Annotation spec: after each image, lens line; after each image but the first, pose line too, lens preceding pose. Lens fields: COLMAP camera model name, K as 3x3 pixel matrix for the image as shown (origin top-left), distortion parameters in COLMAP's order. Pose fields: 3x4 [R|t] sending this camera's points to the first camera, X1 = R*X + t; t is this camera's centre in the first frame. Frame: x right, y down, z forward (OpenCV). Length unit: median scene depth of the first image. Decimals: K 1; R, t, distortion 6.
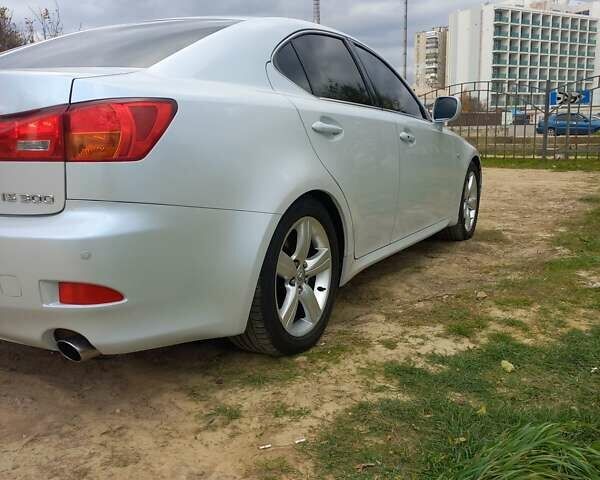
lens RADIAL K [[585.0, 0, 314.2], [0, 585.0, 239.7], [0, 0, 1]] dist [0.072208, -0.015608]
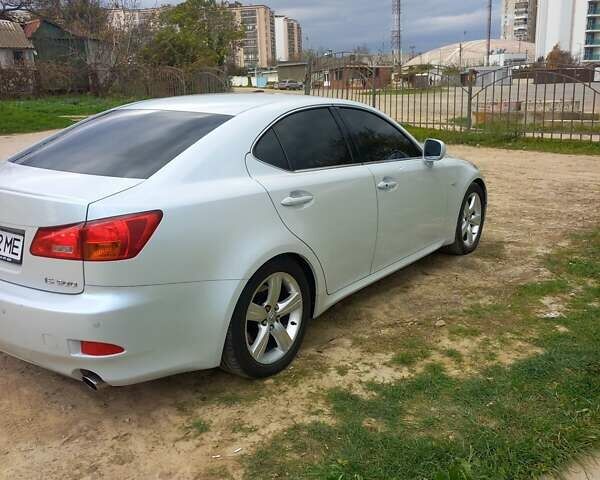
lens RADIAL K [[585.0, 0, 314.2], [0, 585.0, 239.7], [0, 0, 1]] dist [0.072208, -0.015608]
pose [[0.991694, 0.020688, -0.126946, 0.254380], [-0.012179, 0.997649, 0.067447, -0.218271], [0.128043, -0.065341, 0.989614, -0.289839]]
